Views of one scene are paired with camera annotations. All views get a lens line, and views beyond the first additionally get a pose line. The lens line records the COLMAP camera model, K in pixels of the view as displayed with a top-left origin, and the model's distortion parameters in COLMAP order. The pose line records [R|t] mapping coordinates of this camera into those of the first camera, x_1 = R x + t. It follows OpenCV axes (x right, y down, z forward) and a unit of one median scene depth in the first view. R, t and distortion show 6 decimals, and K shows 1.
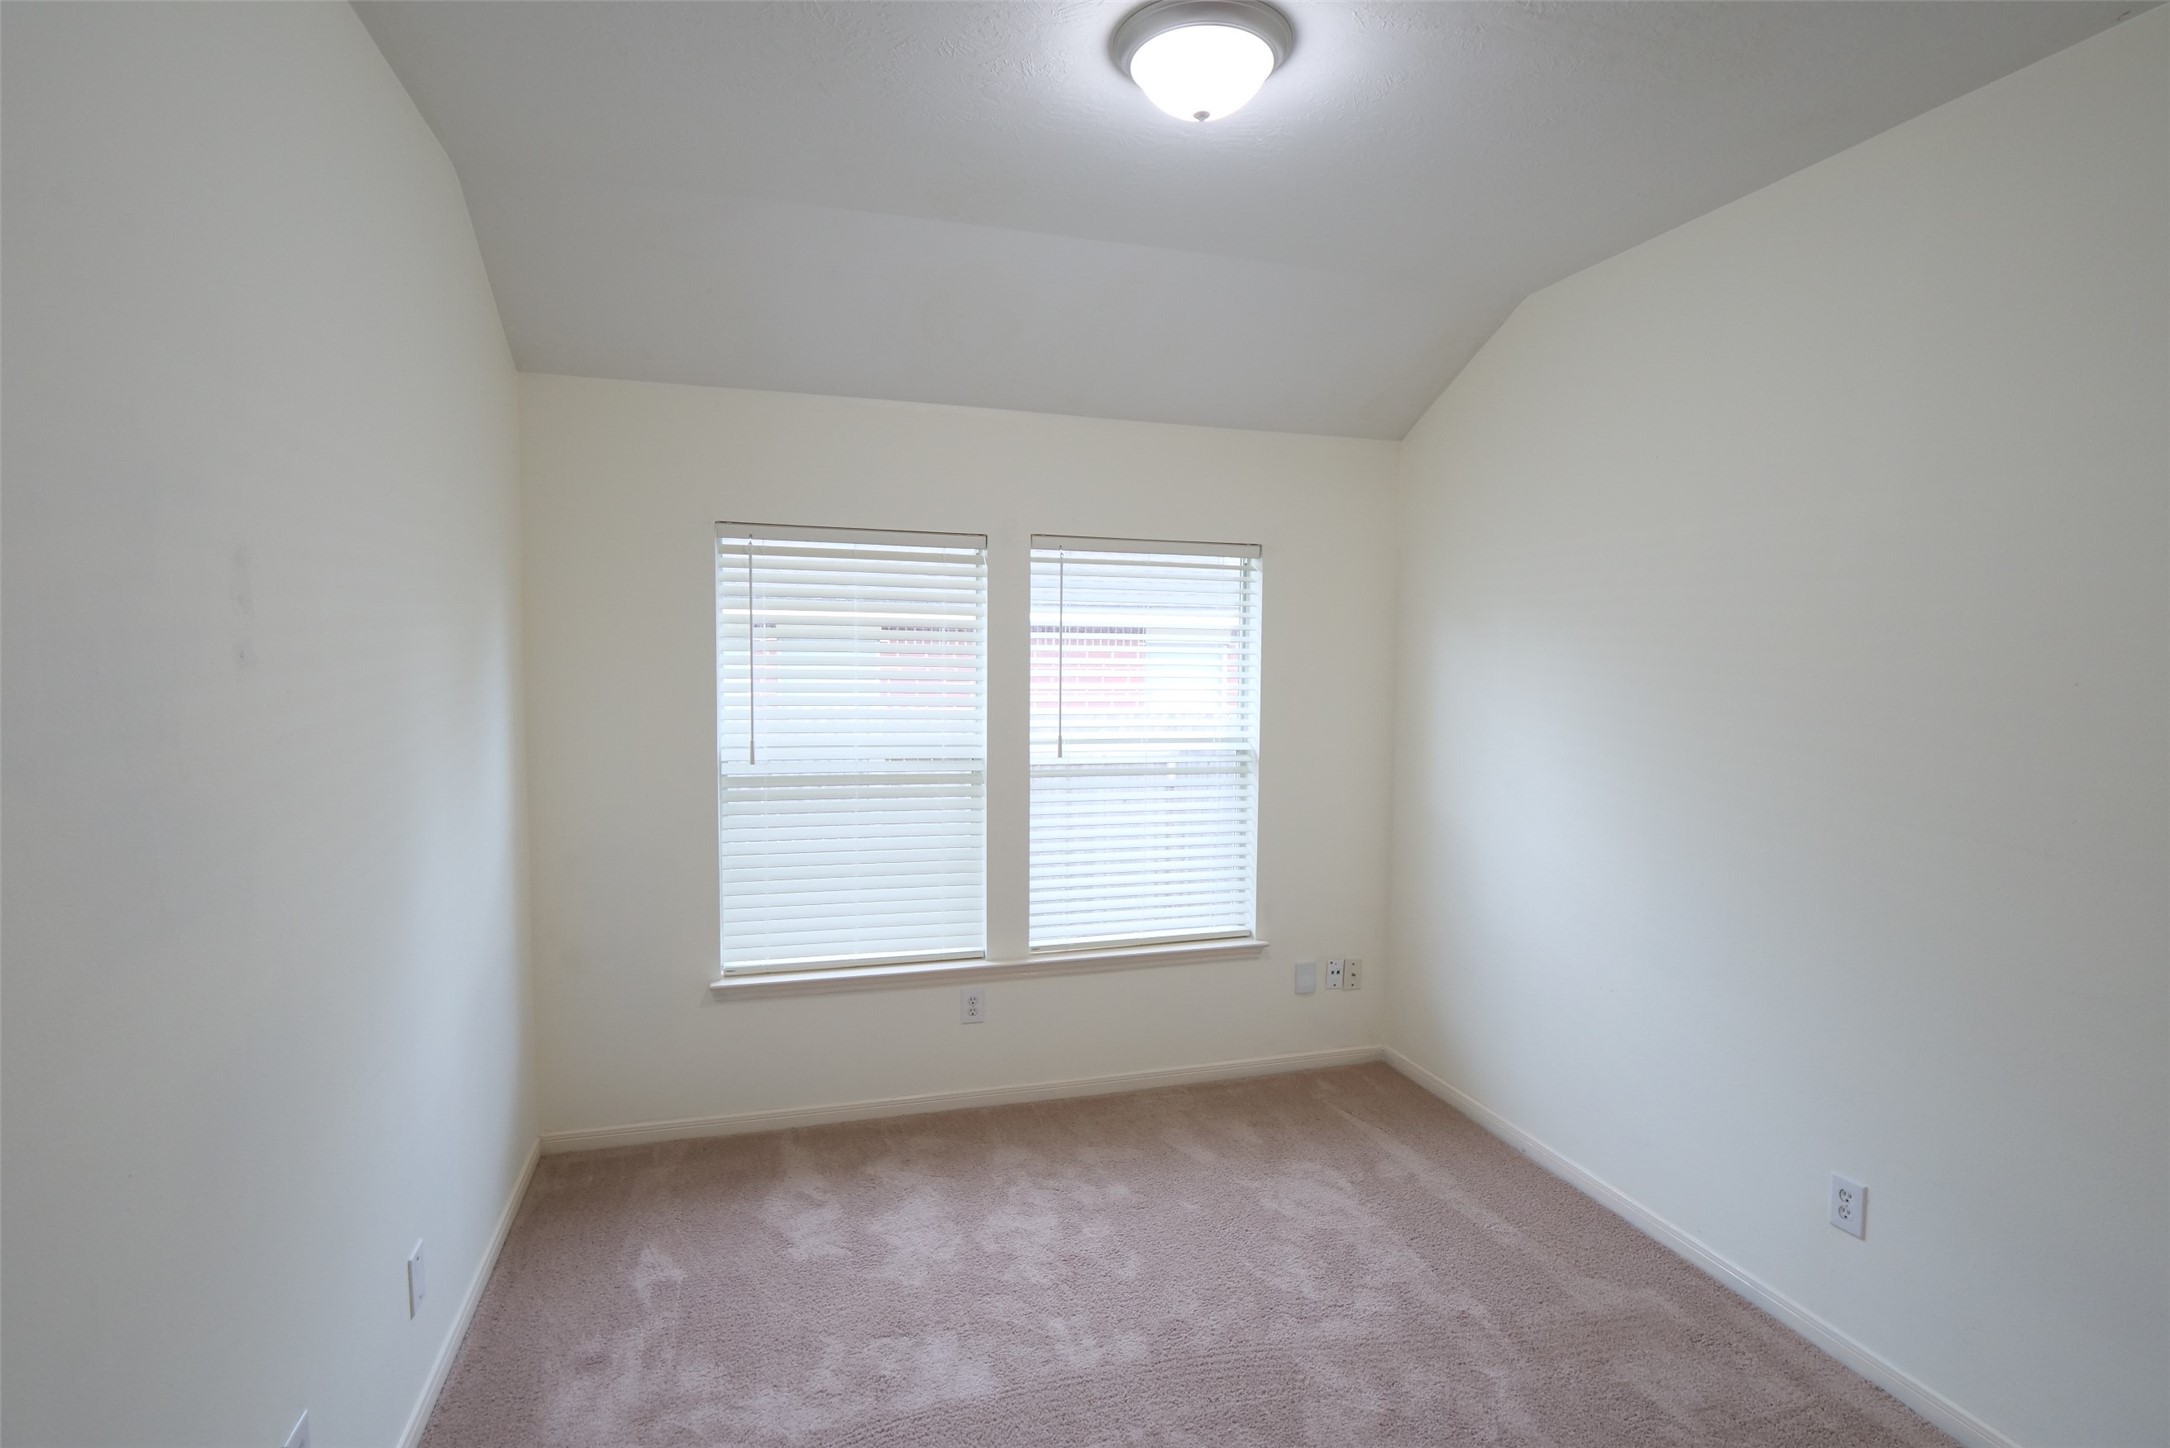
lens RADIAL K [[1060.2, 0, 1089.5], [0, 1060.2, 720.8], [0, 0, 1]] dist [-0.009924, -0.002056]
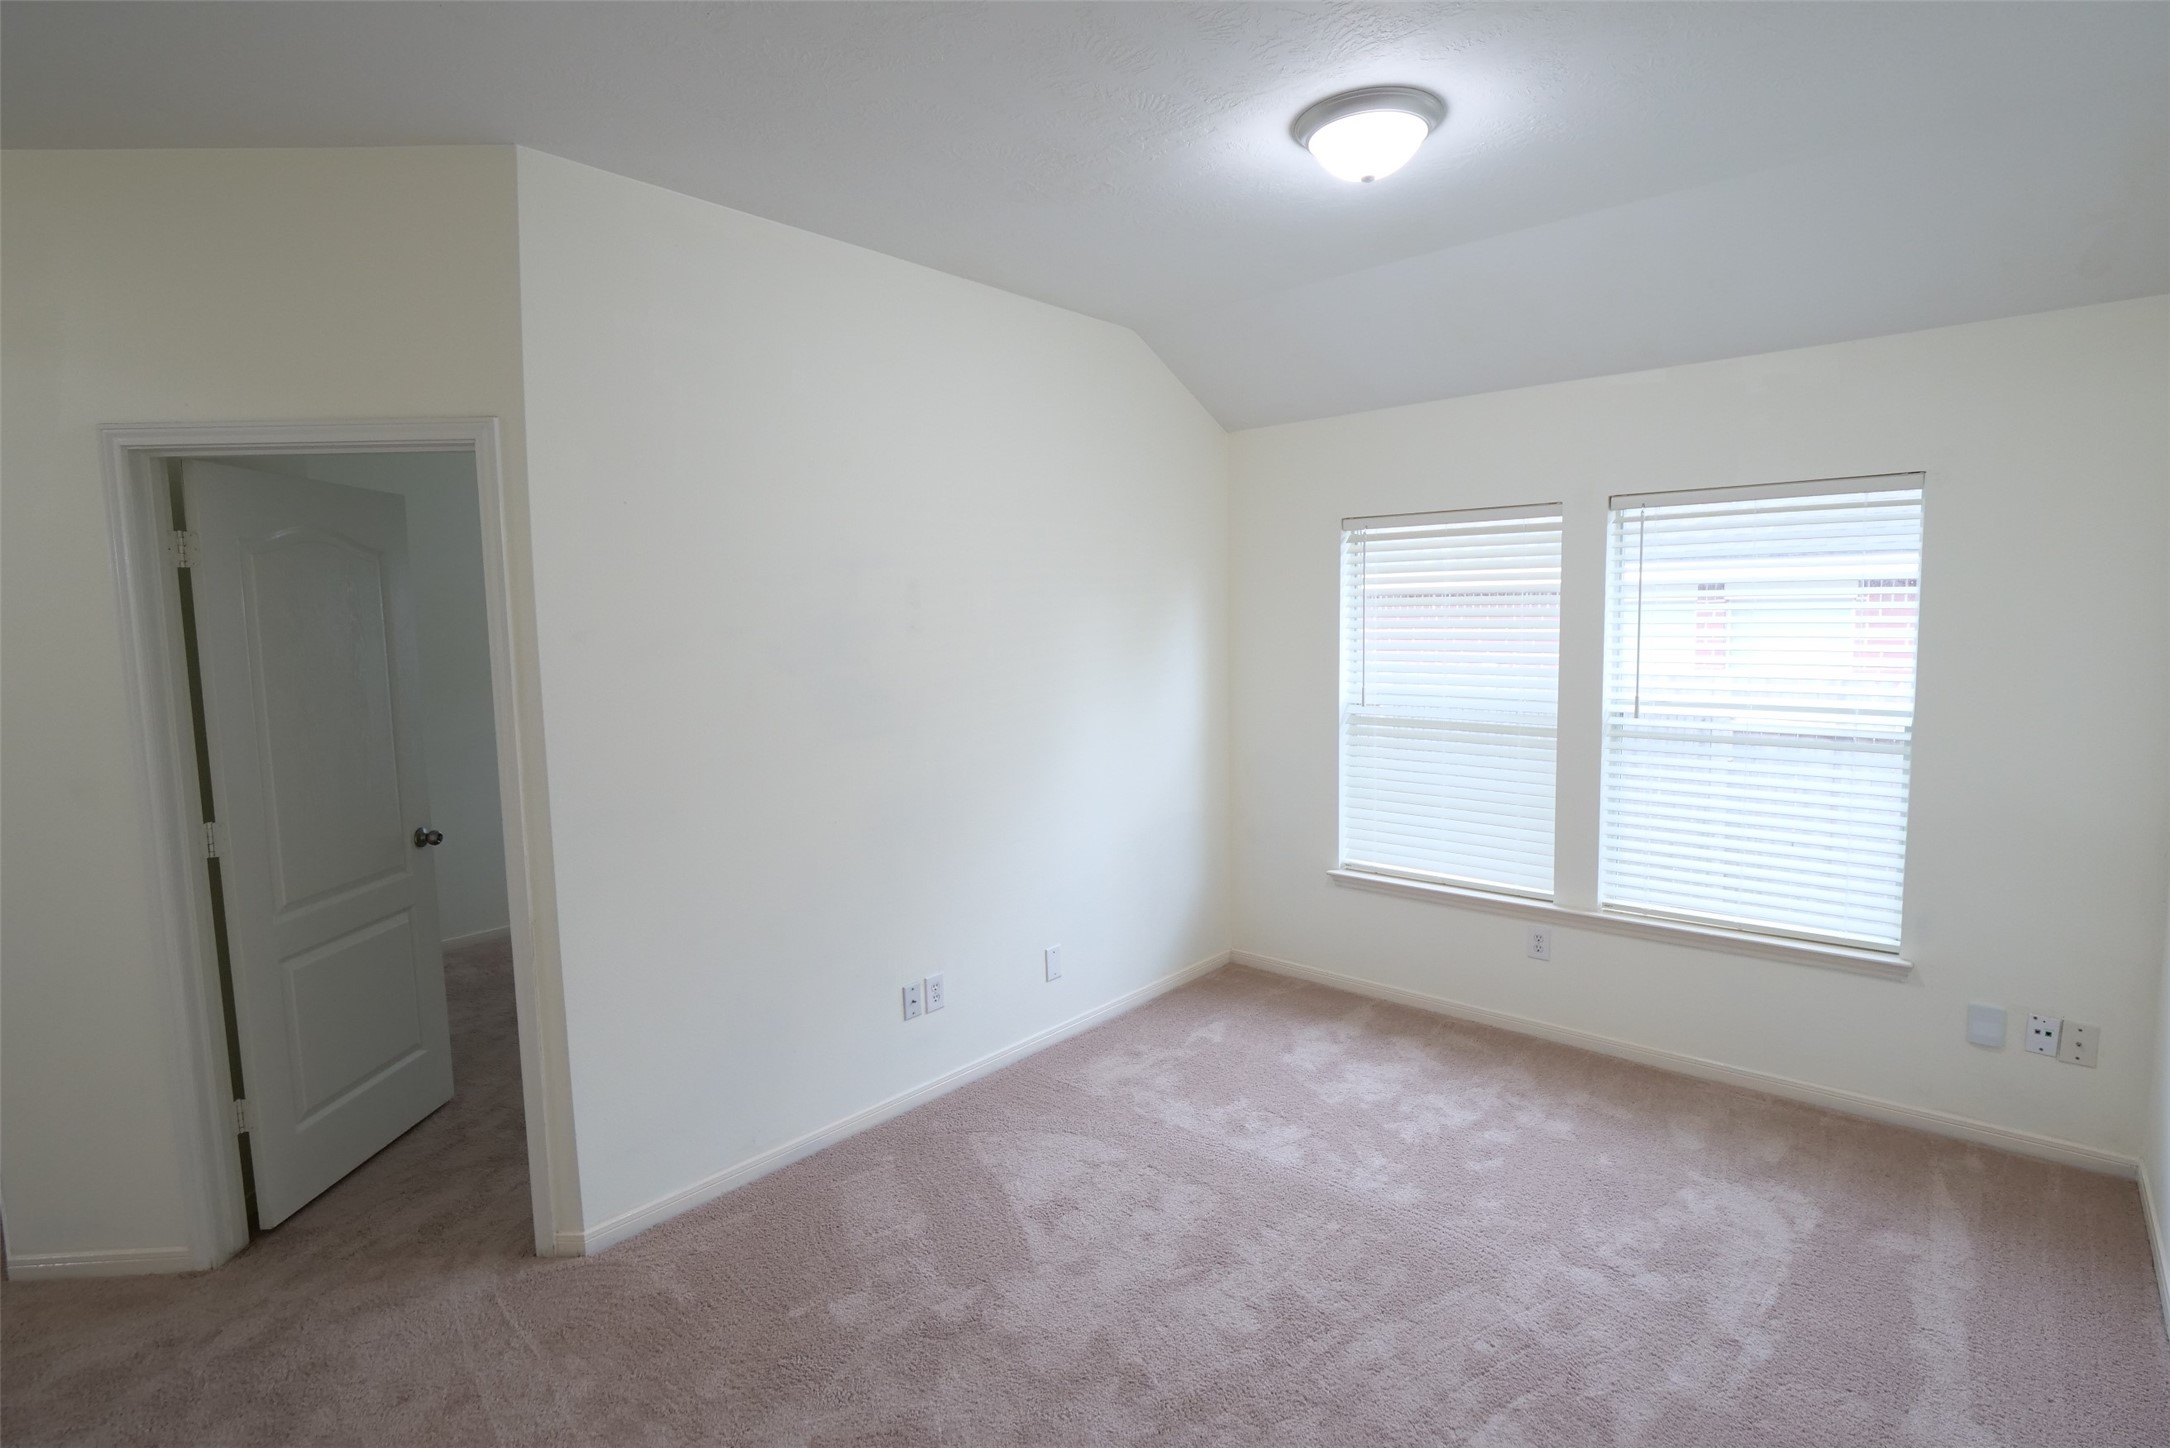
lens RADIAL K [[1060.2, 0, 1083.9], [0, 1060.2, 733.3], [0, 0, 1]] dist [-0.009924, -0.002056]
pose [[0.523945, 0.072044, -0.848700, 0.553300], [-0.035049, 0.997396, 0.063028, 0.004481], [0.851031, -0.003277, 0.525106, 0.040723]]
